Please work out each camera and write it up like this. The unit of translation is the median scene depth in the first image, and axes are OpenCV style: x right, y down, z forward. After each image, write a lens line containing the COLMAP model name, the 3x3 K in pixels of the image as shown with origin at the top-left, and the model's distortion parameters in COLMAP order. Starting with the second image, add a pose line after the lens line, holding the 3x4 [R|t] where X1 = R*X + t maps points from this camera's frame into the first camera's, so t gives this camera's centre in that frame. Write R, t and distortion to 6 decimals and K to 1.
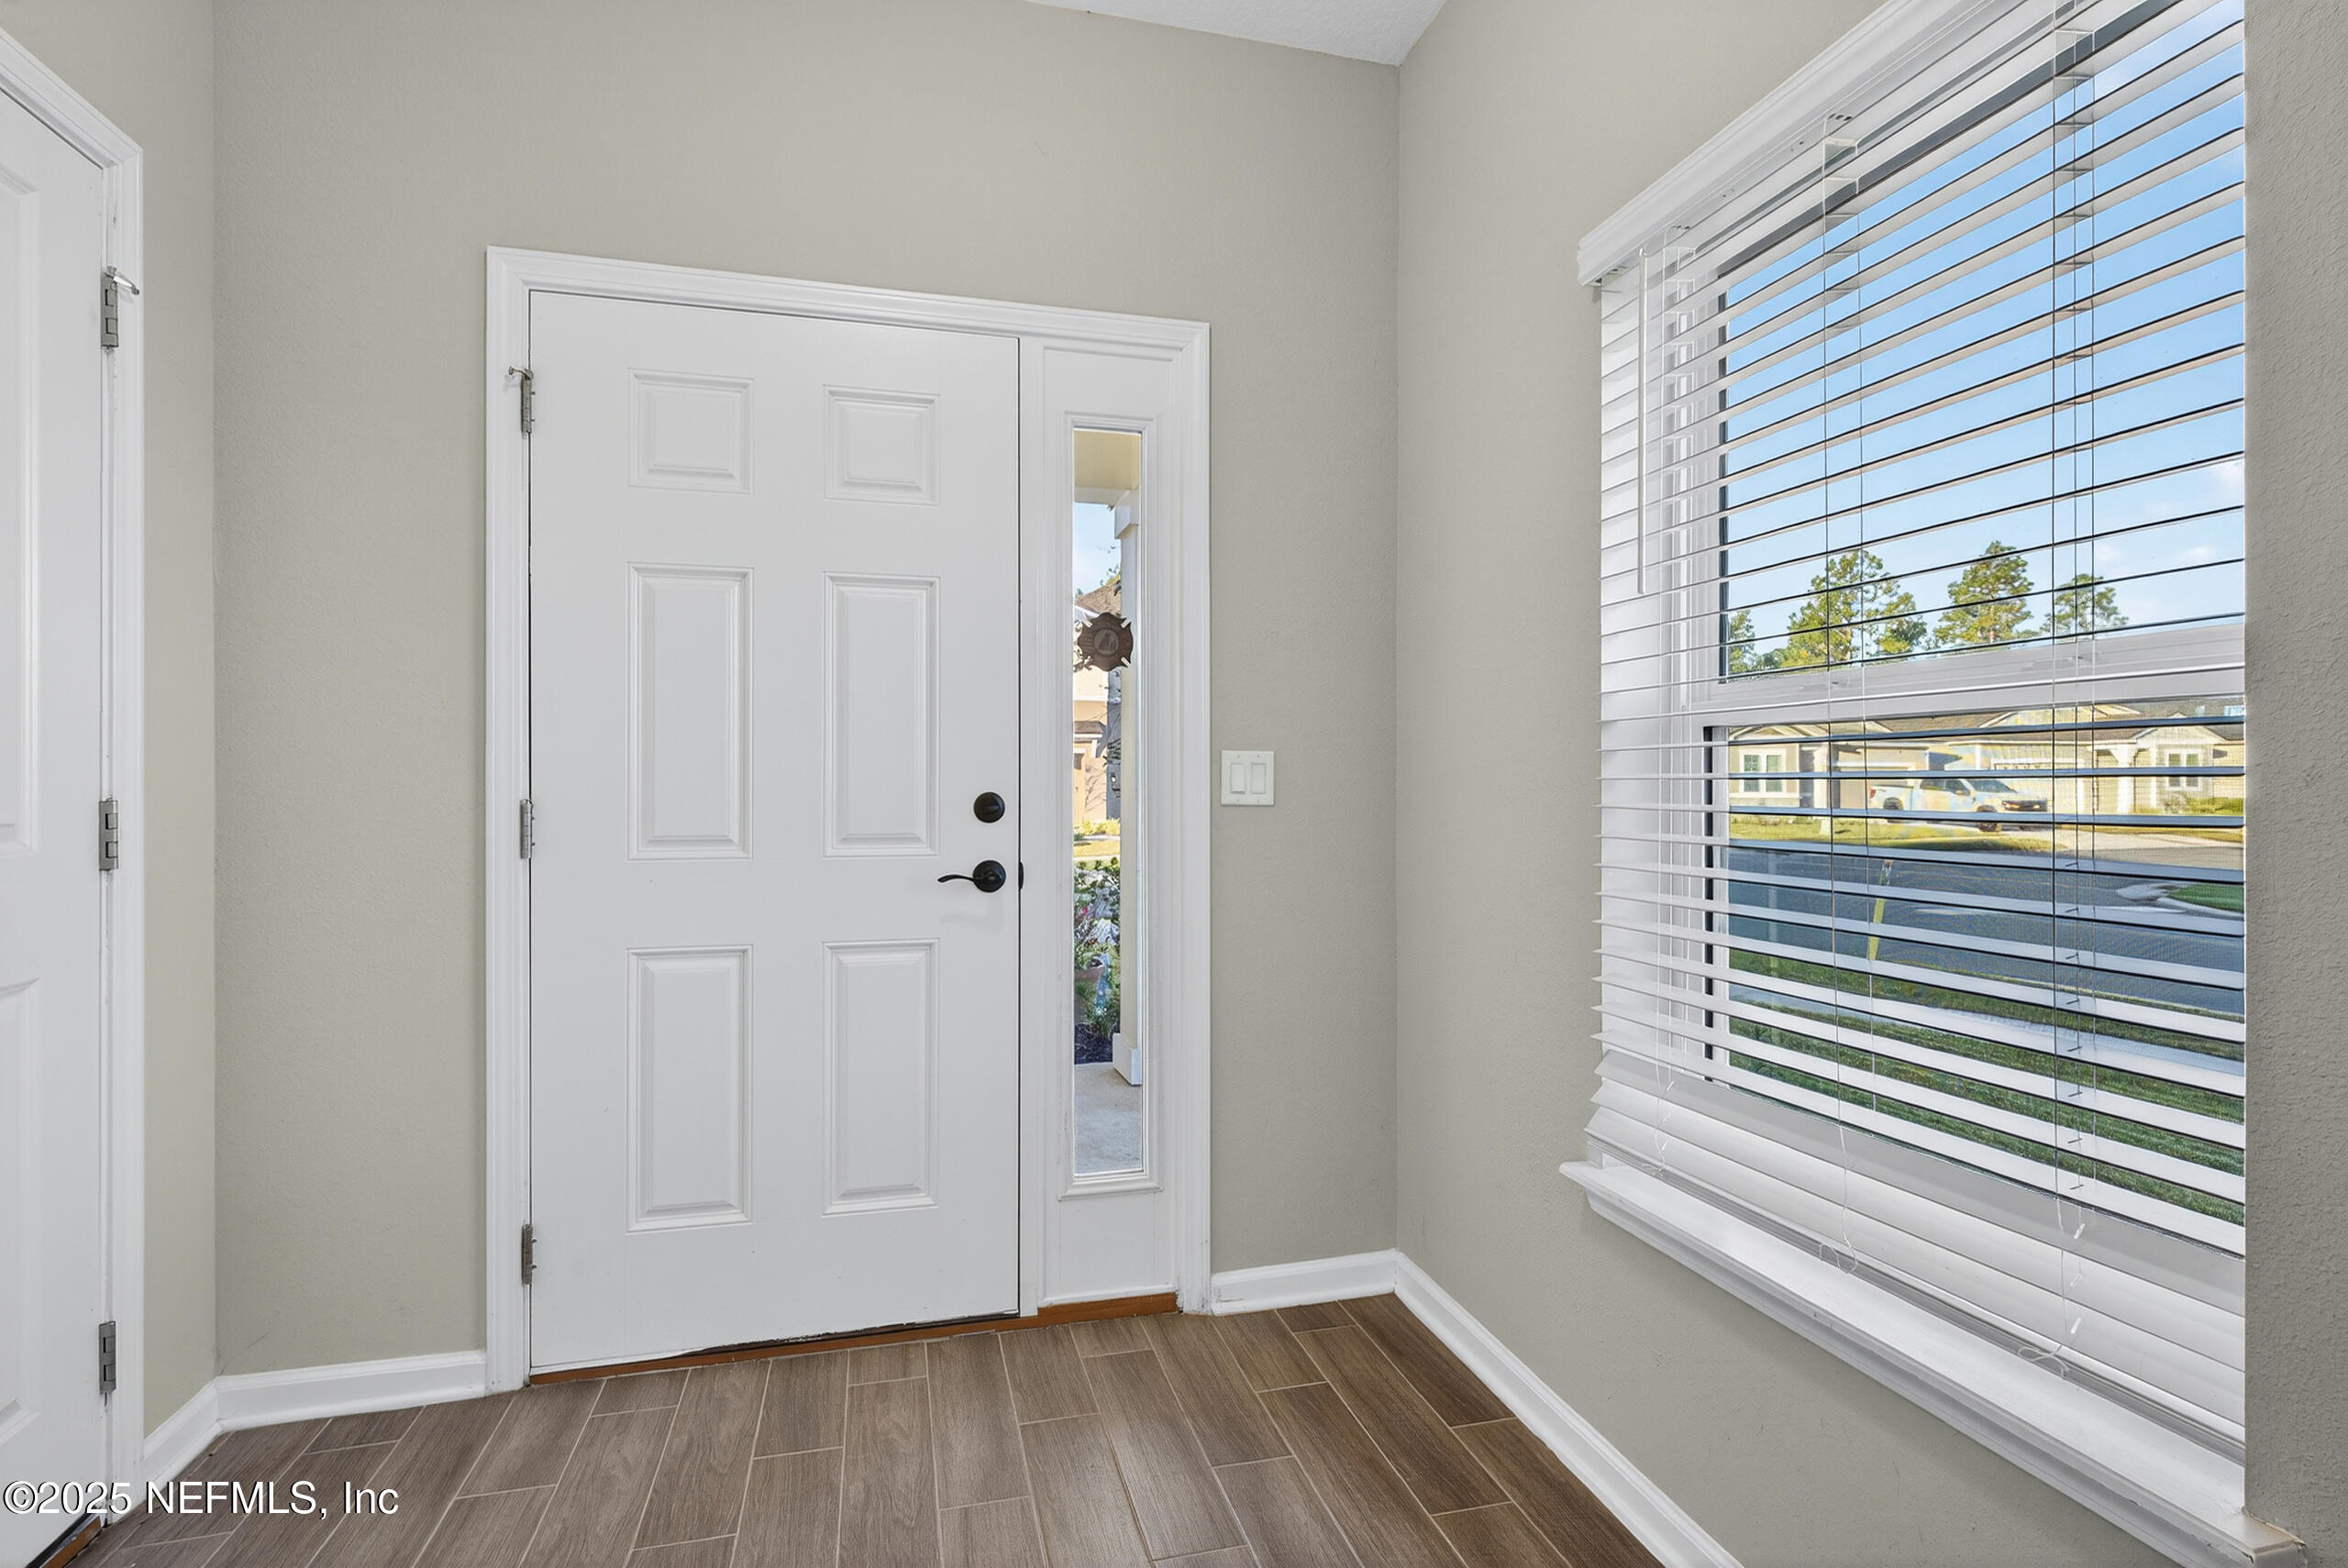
lens RADIAL K [[1120.4, 0, 1174.0], [0, 1120.4, 784.0], [0, 0, 1]] dist [0.028277, -0.000873]
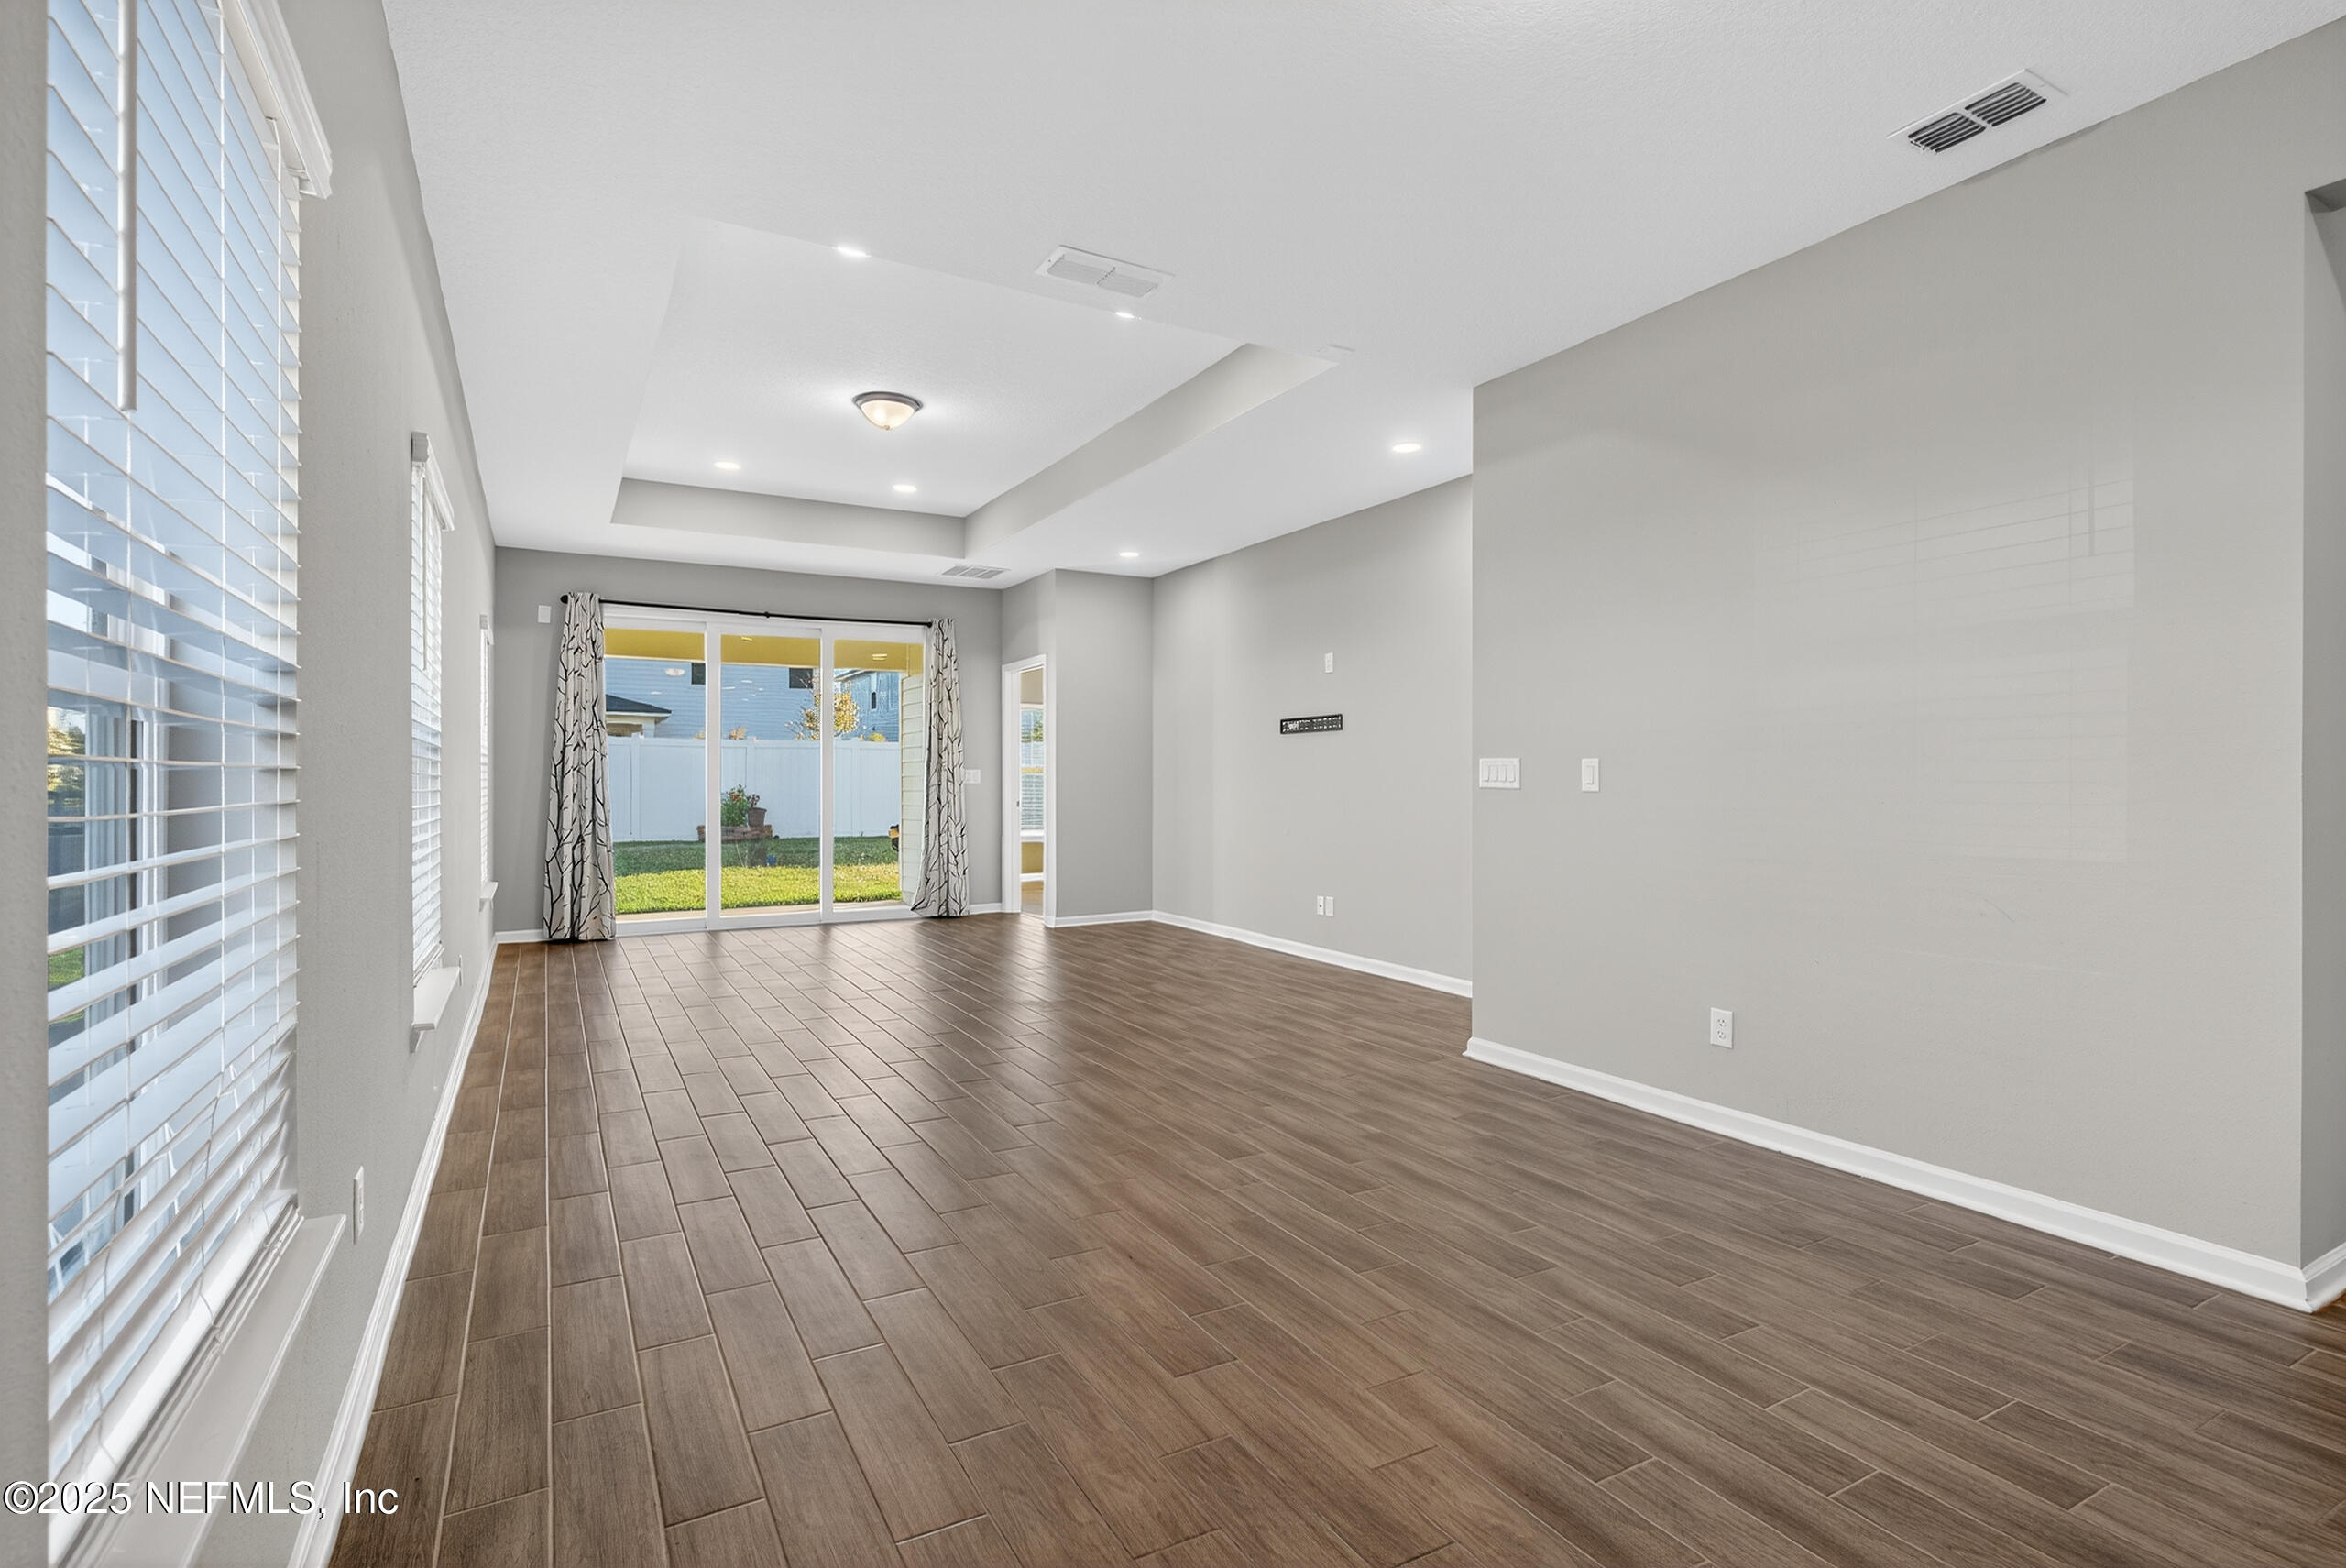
lens RADIAL K [[1119.6, 0, 1173.0], [0, 1119.6, 784.0], [0, 0, 1]] dist [0.028277, -0.000873]
pose [[-0.968169, -0.002334, -0.250288, 0.765839], [-0.002626, 0.999996, 0.000834, 0.010229], [0.250285, 0.001465, -0.968171, 2.038479]]
